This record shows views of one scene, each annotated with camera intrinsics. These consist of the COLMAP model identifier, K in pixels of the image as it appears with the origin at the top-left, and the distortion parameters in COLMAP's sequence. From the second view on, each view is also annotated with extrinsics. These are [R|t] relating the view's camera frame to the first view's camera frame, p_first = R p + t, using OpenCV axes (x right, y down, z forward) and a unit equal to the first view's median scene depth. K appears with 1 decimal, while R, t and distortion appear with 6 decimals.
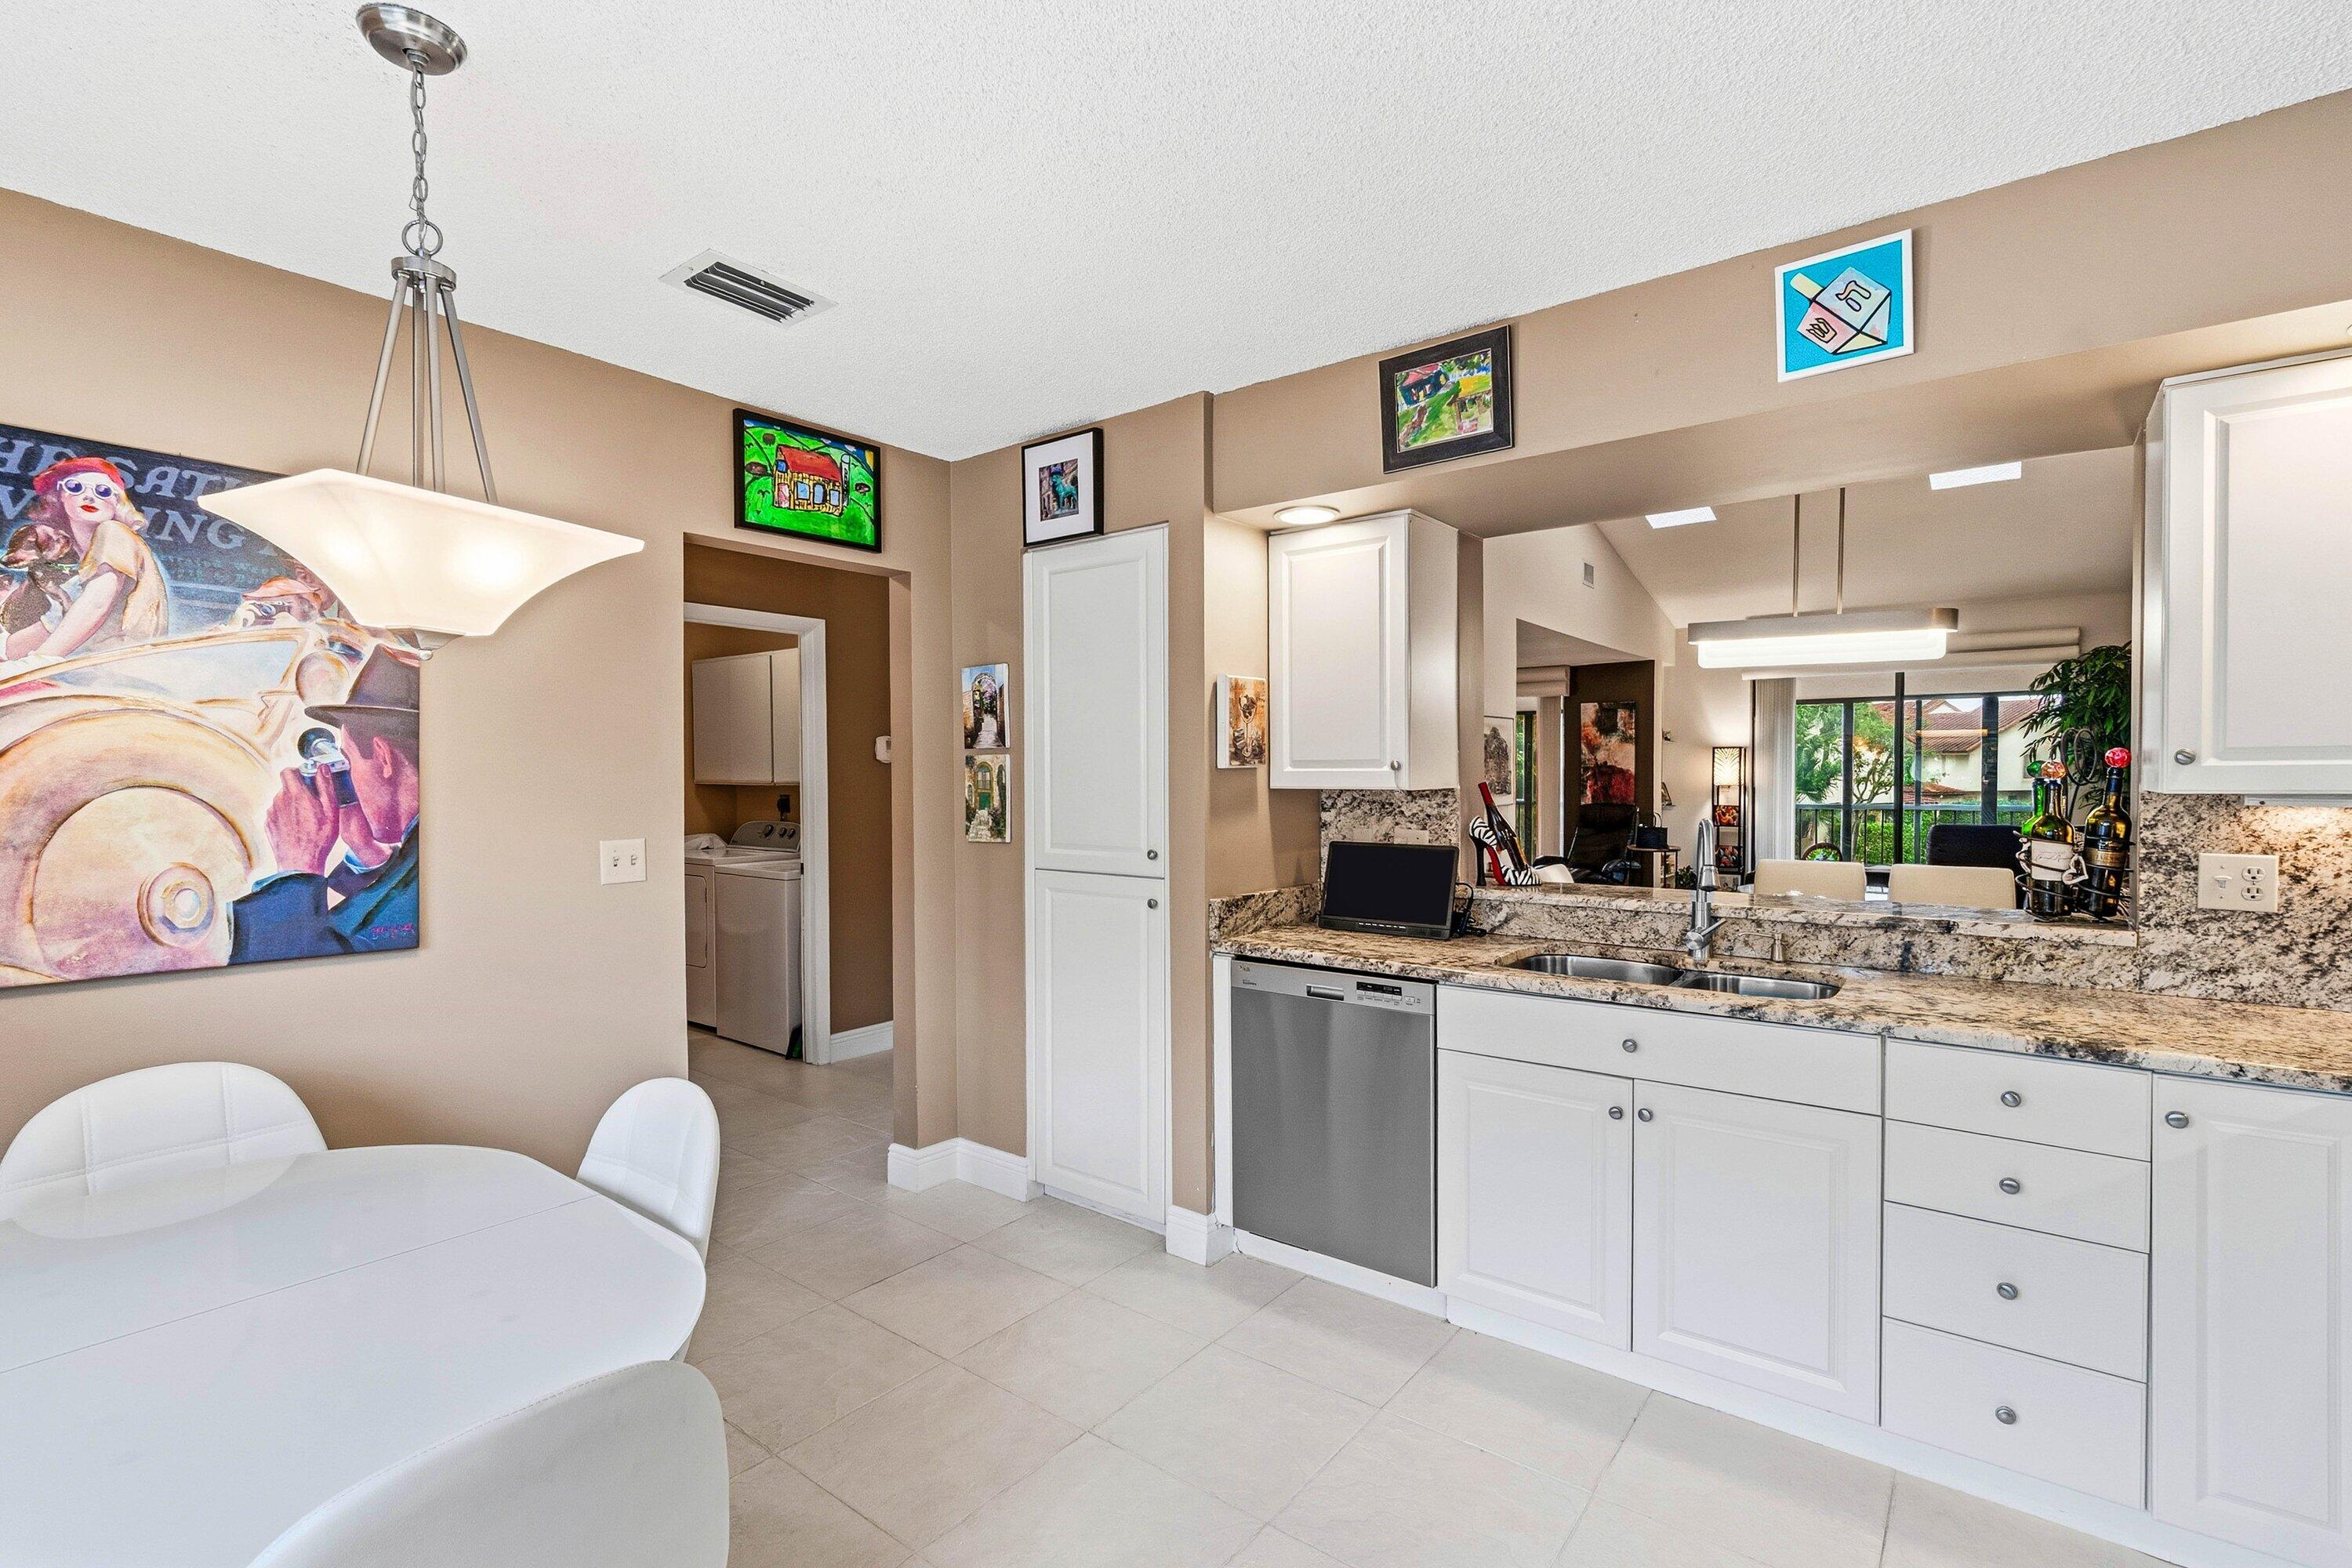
lens RADIAL K [[1023.4, 0, 1177.8], [0, 1023.4, 776.5], [0, 0, 1]] dist [-0.004748, -0.000216]
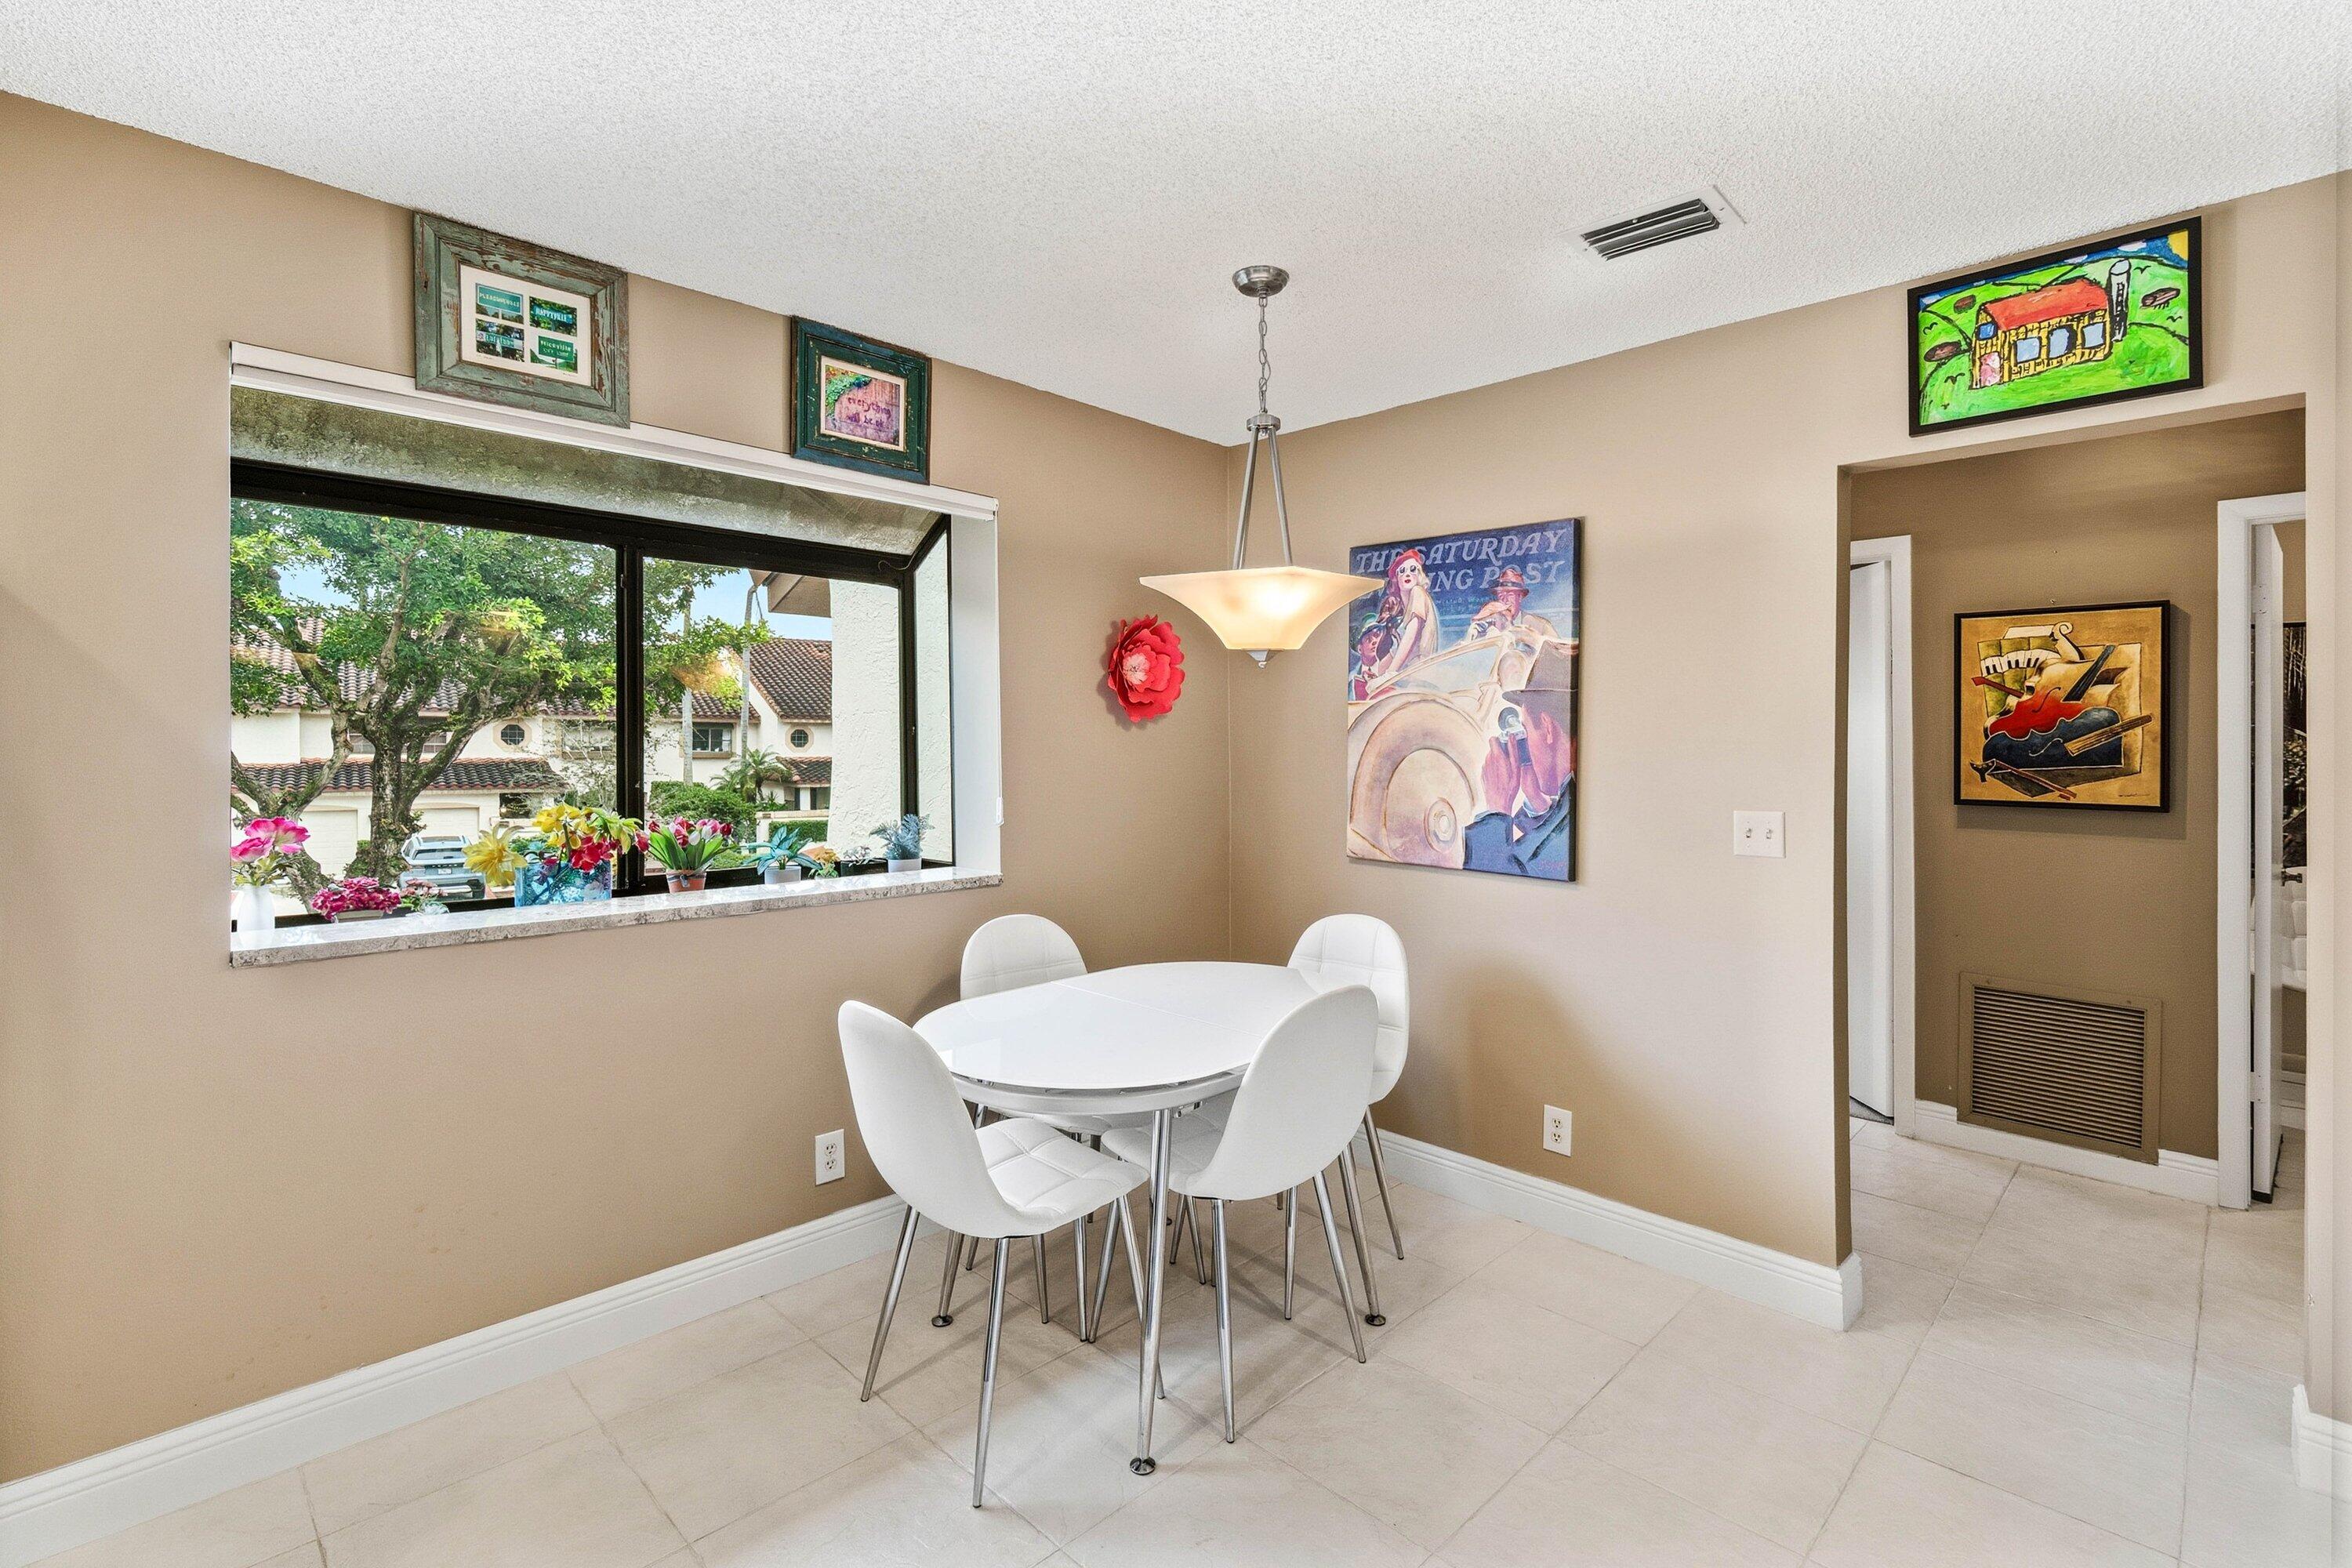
lens RADIAL K [[1120.8, 0, 1170.0], [0, 1120.8, 756.3], [0, 0, 1]] dist [-0.006349, -0.000512]
pose [[-0.109703, 0.008345, -0.993929, 0.731772], [-0.012540, 0.999874, 0.009779, 0.009644], [0.993885, 0.013537, -0.109585, 0.747212]]
